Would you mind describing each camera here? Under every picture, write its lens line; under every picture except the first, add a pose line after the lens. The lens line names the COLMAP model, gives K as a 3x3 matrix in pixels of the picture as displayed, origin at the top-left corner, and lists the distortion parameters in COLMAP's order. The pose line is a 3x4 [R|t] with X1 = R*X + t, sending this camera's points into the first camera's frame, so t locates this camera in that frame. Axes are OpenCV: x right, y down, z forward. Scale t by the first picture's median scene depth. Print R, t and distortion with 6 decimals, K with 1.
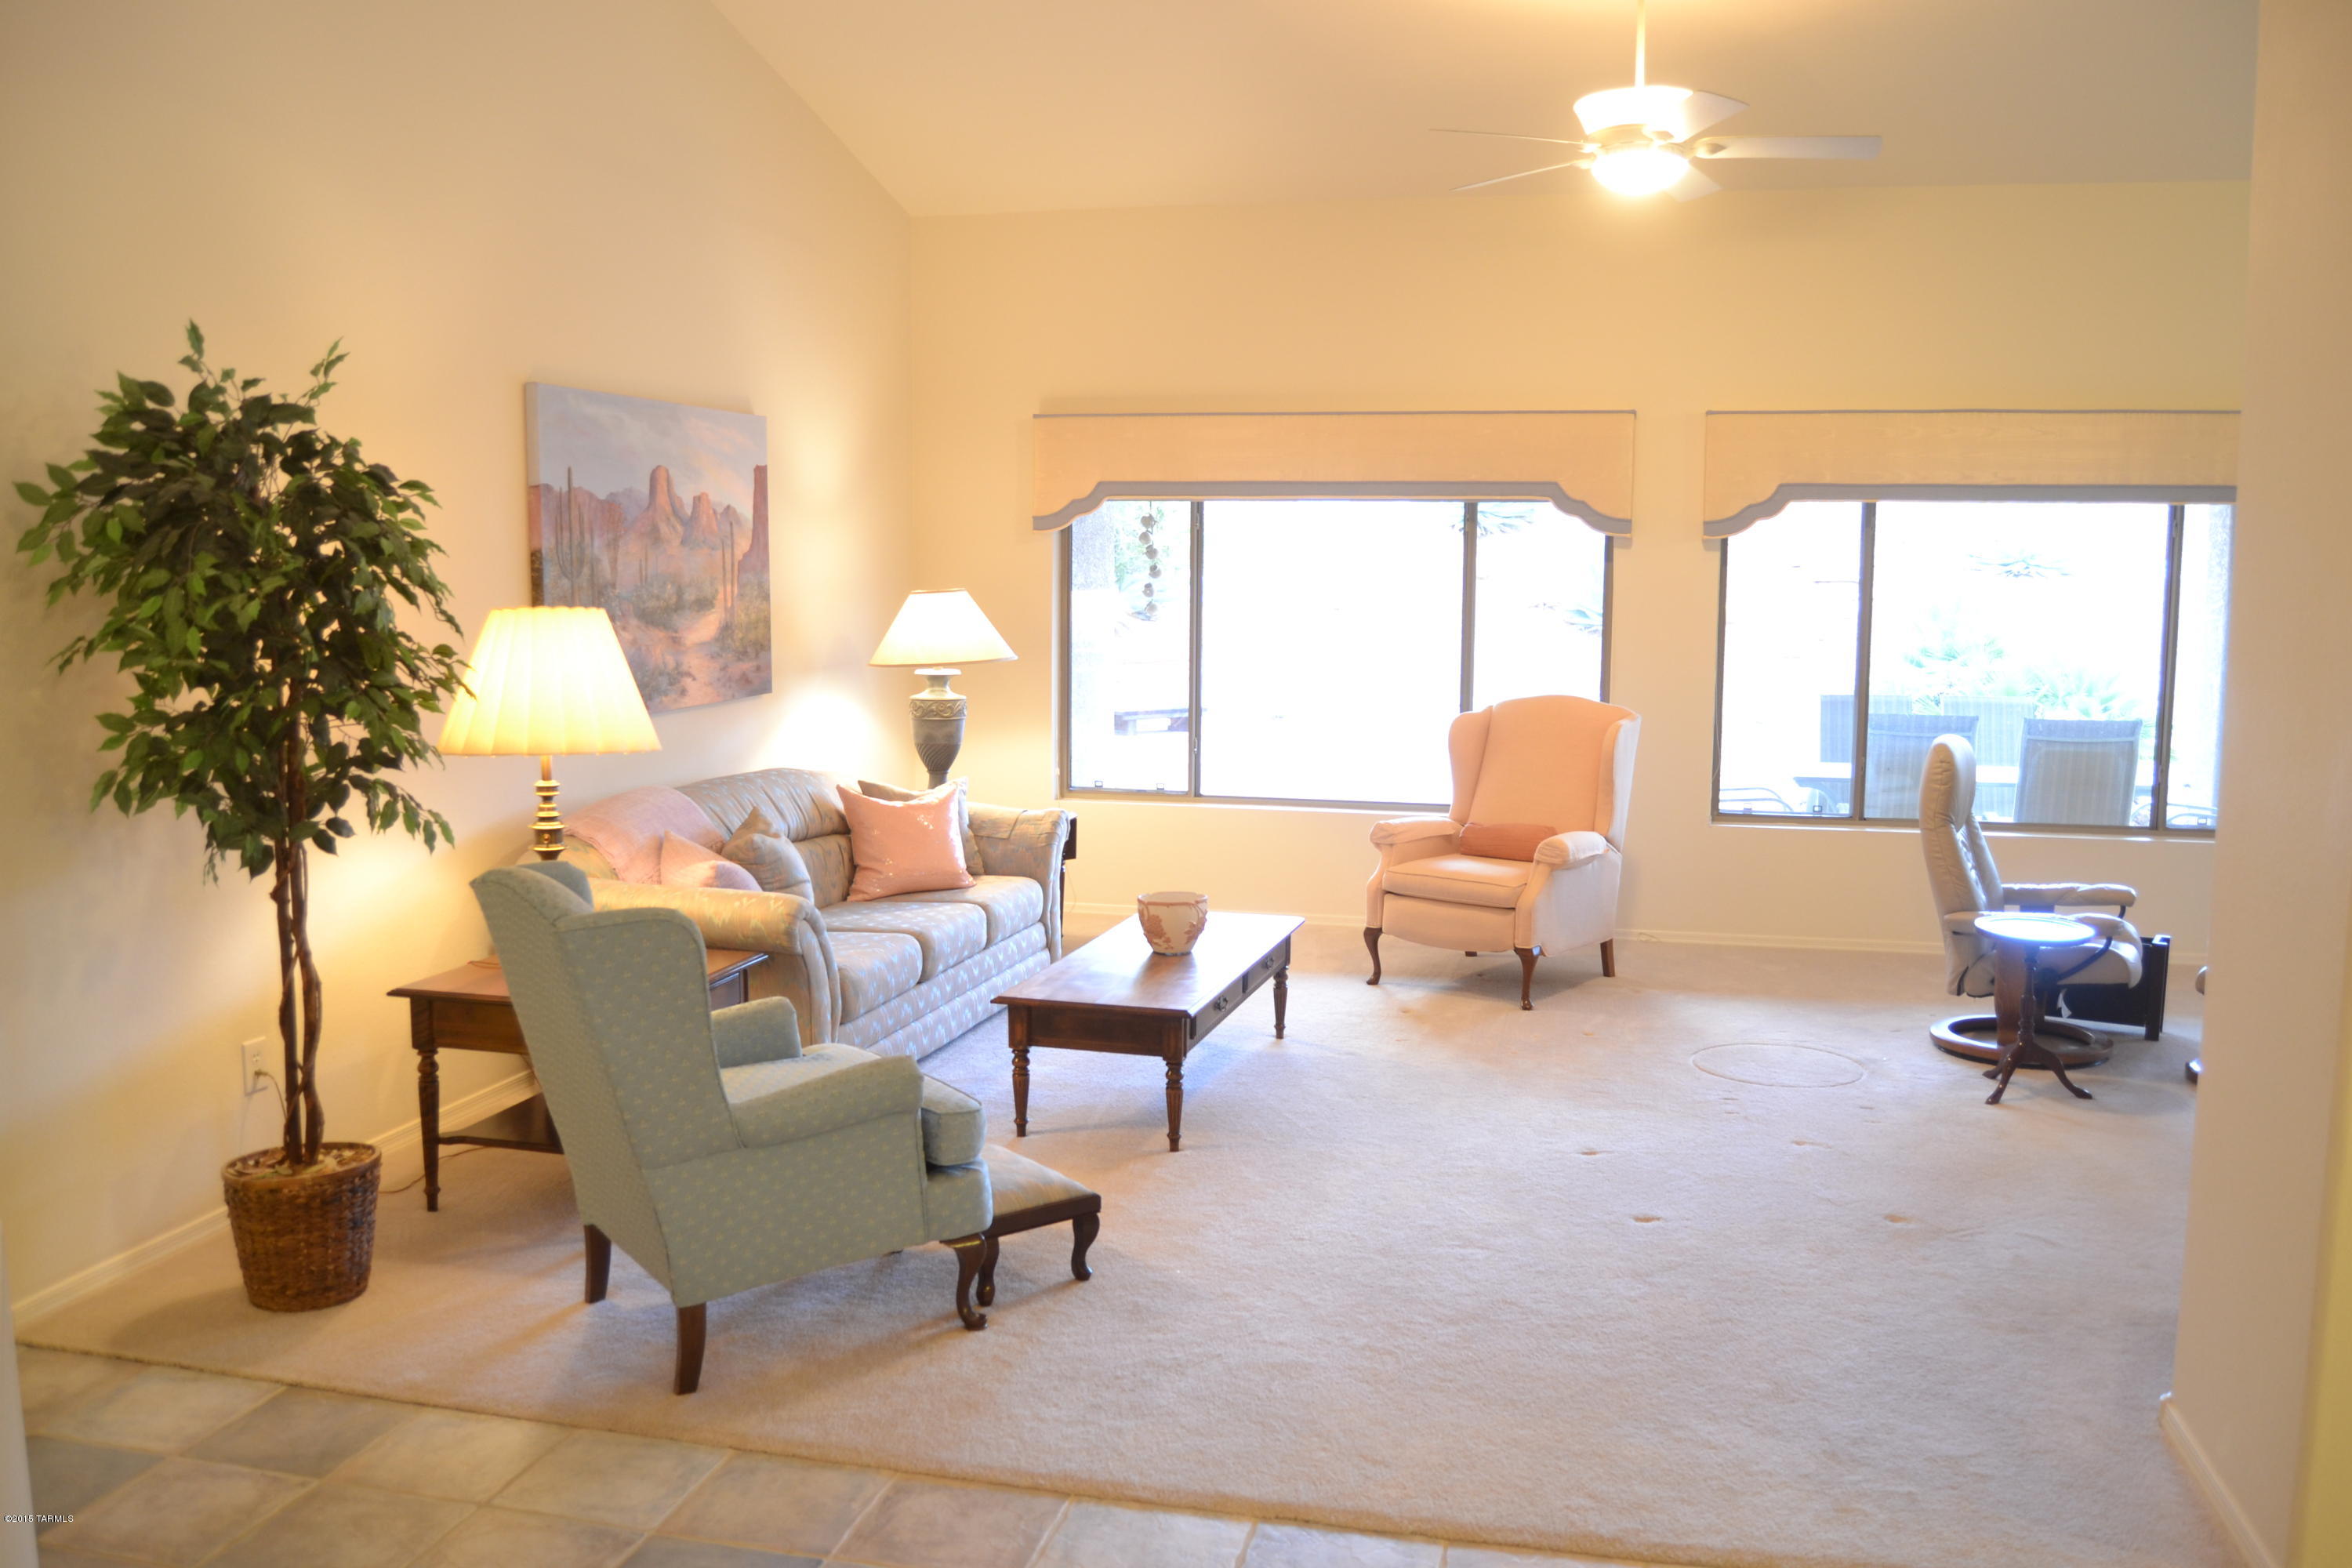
lens RADIAL K [[1876.3, 0, 1176.0], [0, 1876.3, 784.0], [0, 0, 1]] dist [-0.096962, 0.040534]
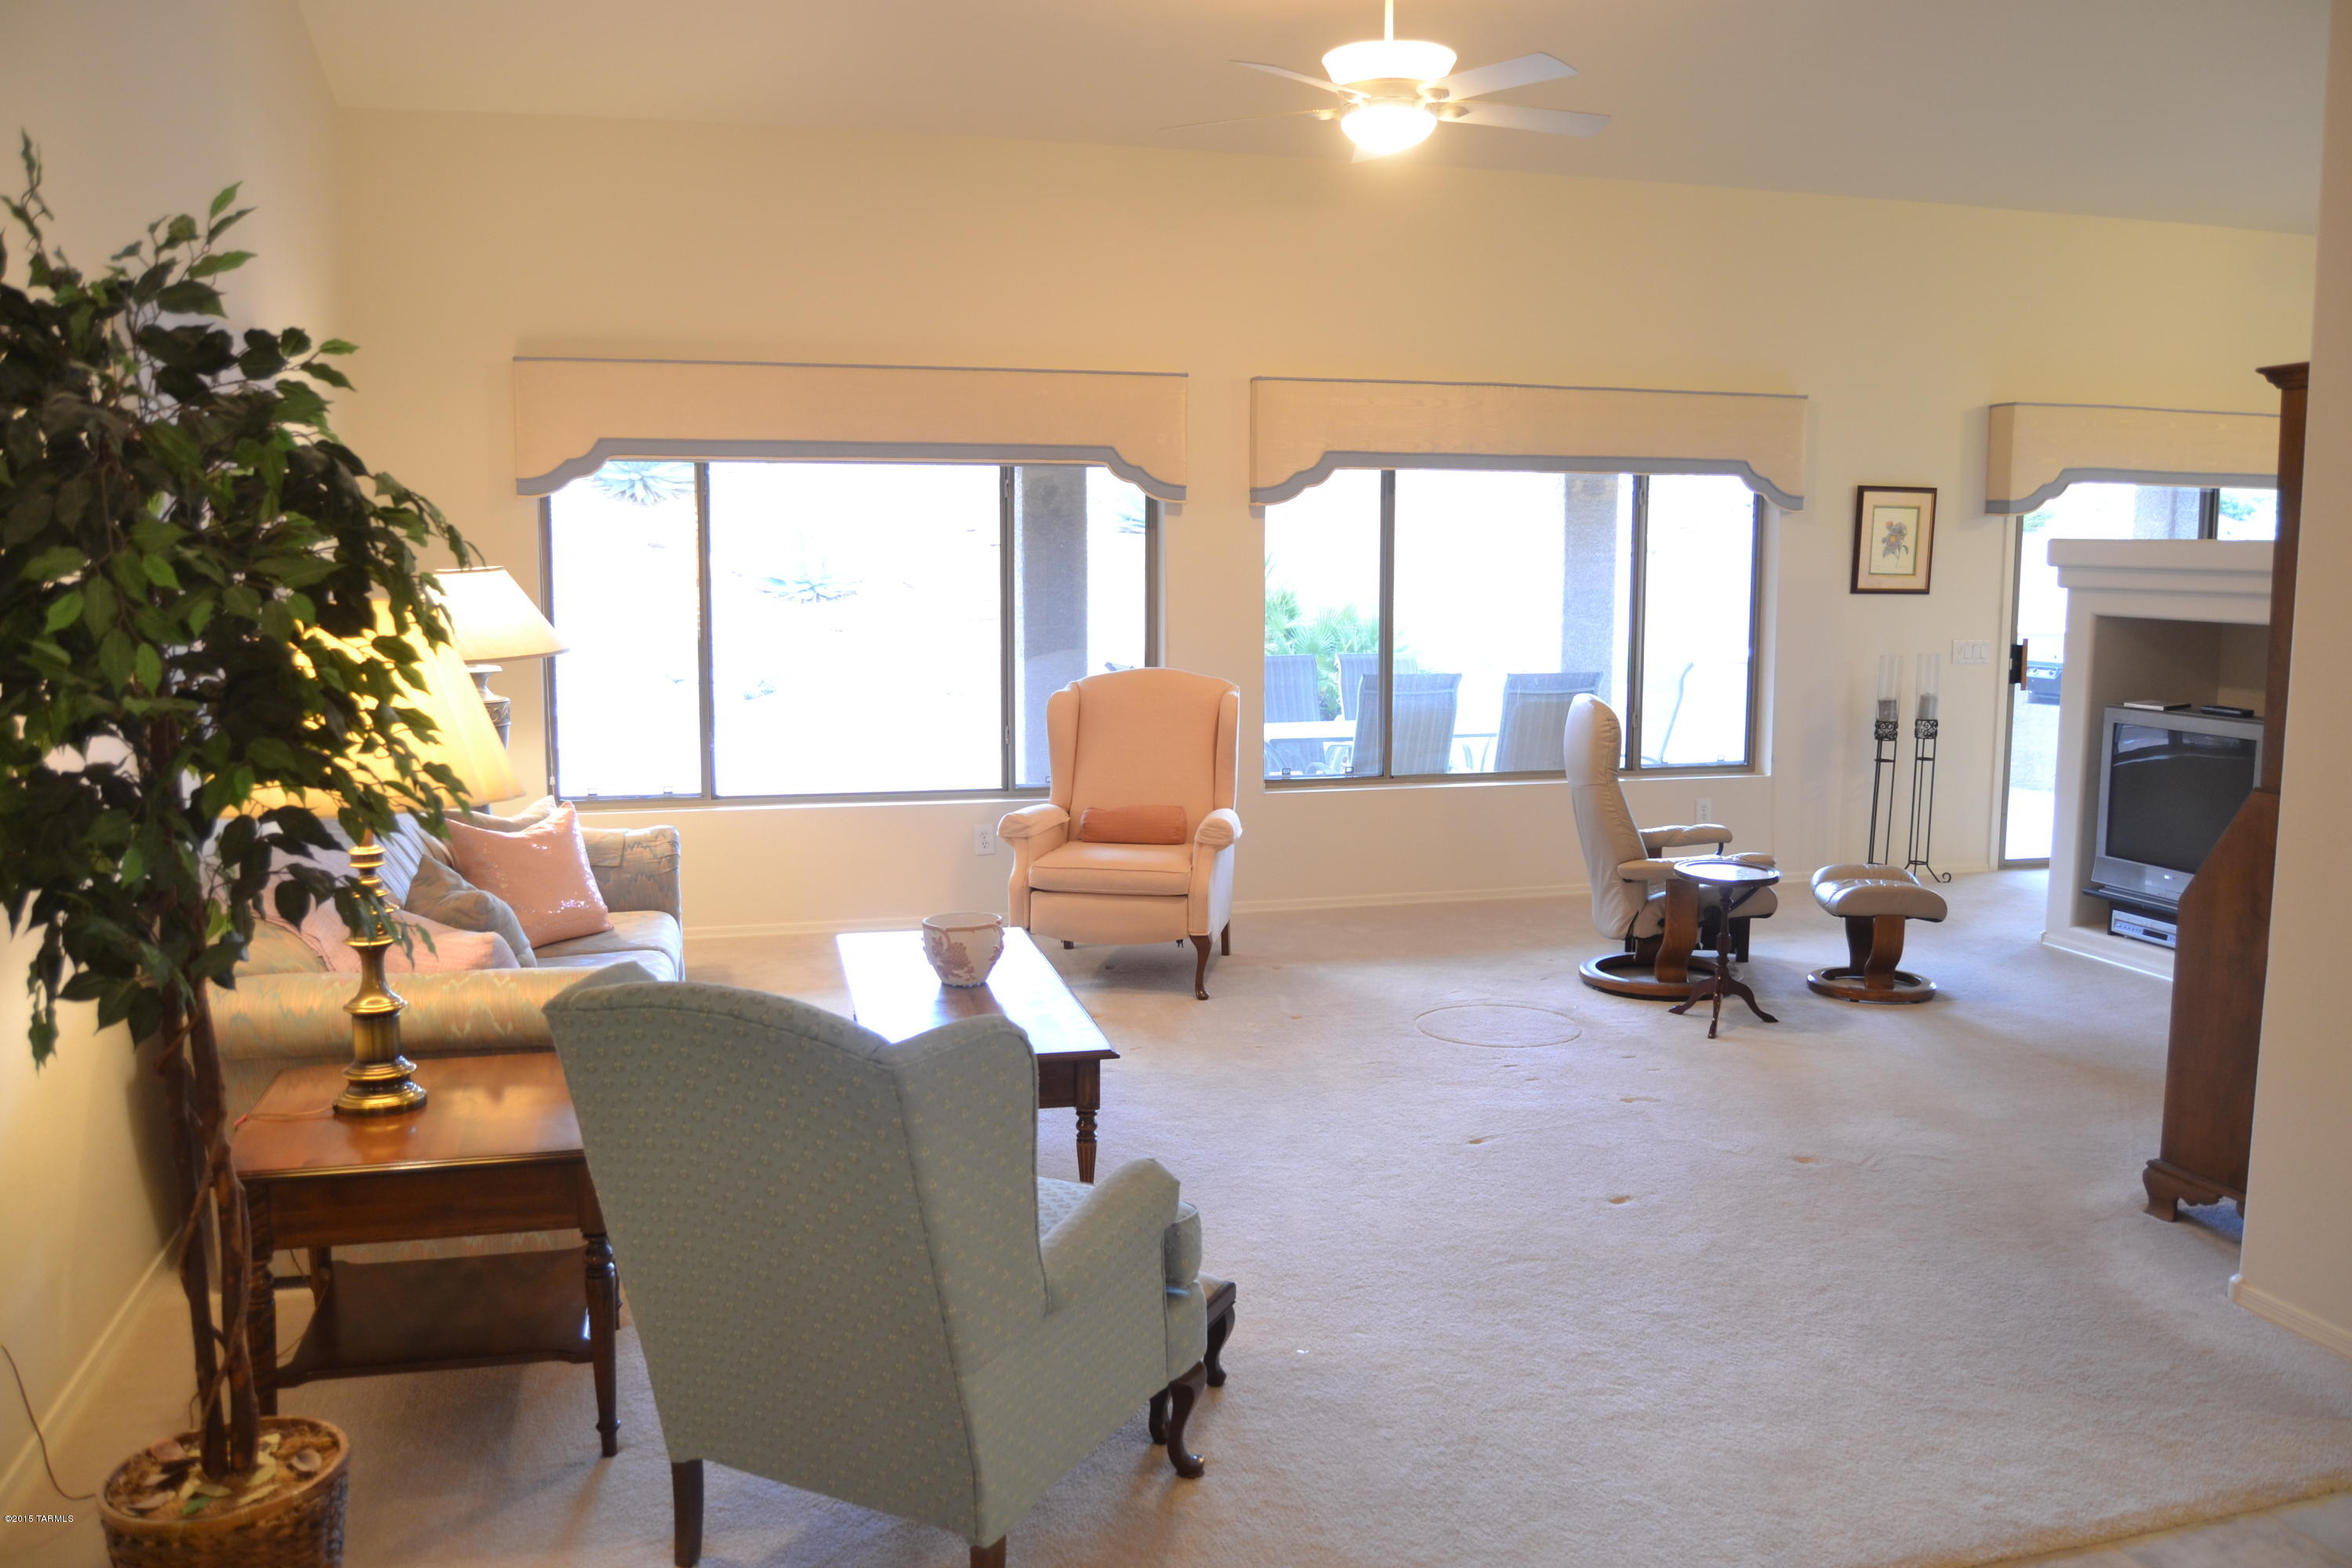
lens RADIAL K [[1876.3, 0, 1176.0], [0, 1876.3, 784.0], [0, 0, 1]] dist [-0.096962, 0.040534]
pose [[0.876665, -0.064475, 0.476762, -0.294173], [0.055545, 0.997917, 0.032817, -0.023123], [-0.477884, -0.002288, 0.878420, 0.174182]]
